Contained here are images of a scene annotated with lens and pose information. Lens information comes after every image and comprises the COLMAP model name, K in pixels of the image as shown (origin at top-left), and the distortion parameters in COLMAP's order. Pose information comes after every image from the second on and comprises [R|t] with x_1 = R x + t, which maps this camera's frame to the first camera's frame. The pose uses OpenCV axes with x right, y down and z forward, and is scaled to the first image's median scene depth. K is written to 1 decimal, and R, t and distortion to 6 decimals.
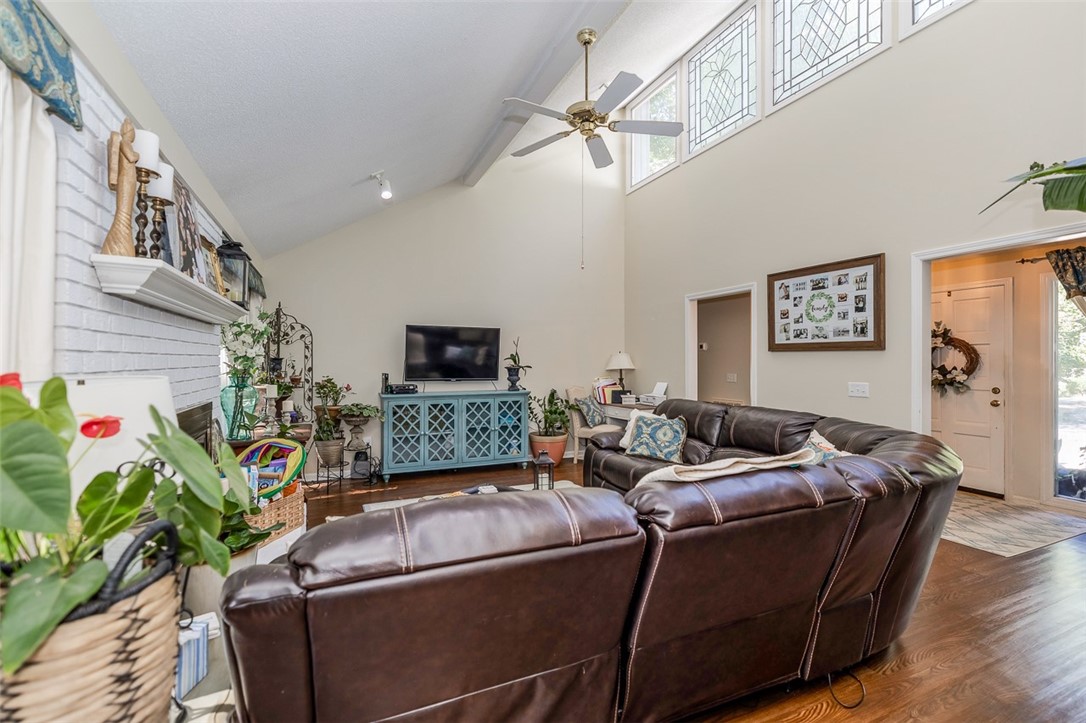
lens RADIAL K [[471.5, 0, 546.2], [0, 471.5, 361.3], [0, 0, 1]] dist [-0.000593, -0.000163]
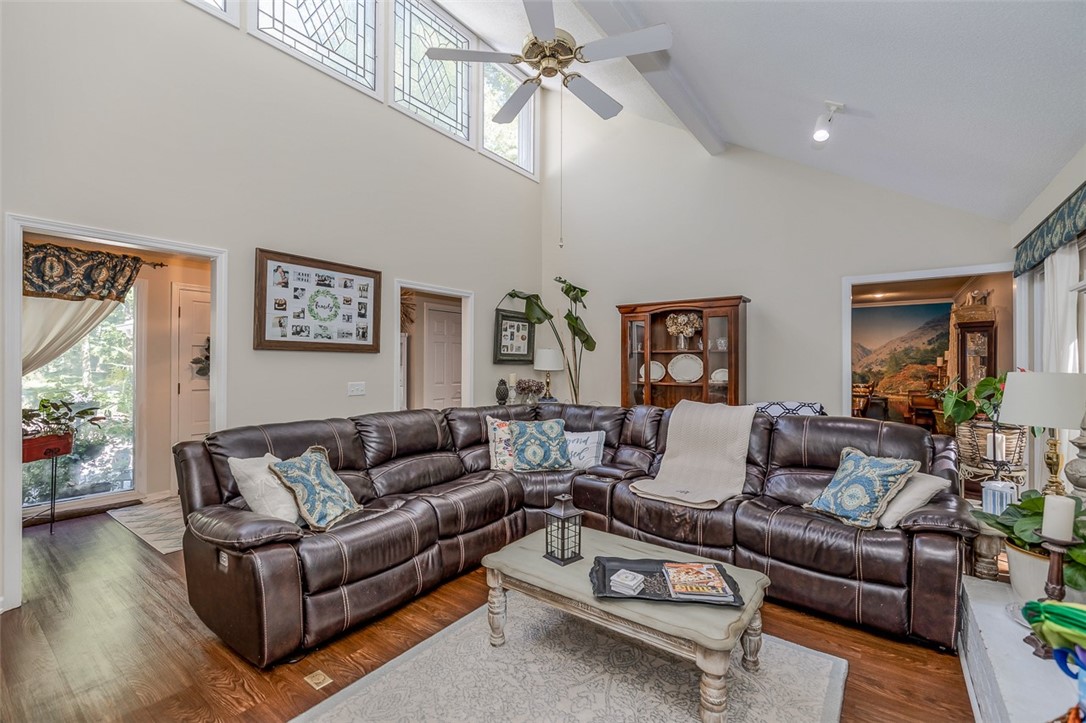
lens RADIAL K [[471.5, 0, 572.6], [0, 471.5, 359.4], [0, 0, 1]] dist [-0.000593, -0.000163]
pose [[-0.522996, 0.002797, 0.852330, -0.498343], [-0.004403, 0.999972, -0.005982, -0.002840], [-0.852324, -0.006881, -0.522970, 1.092231]]
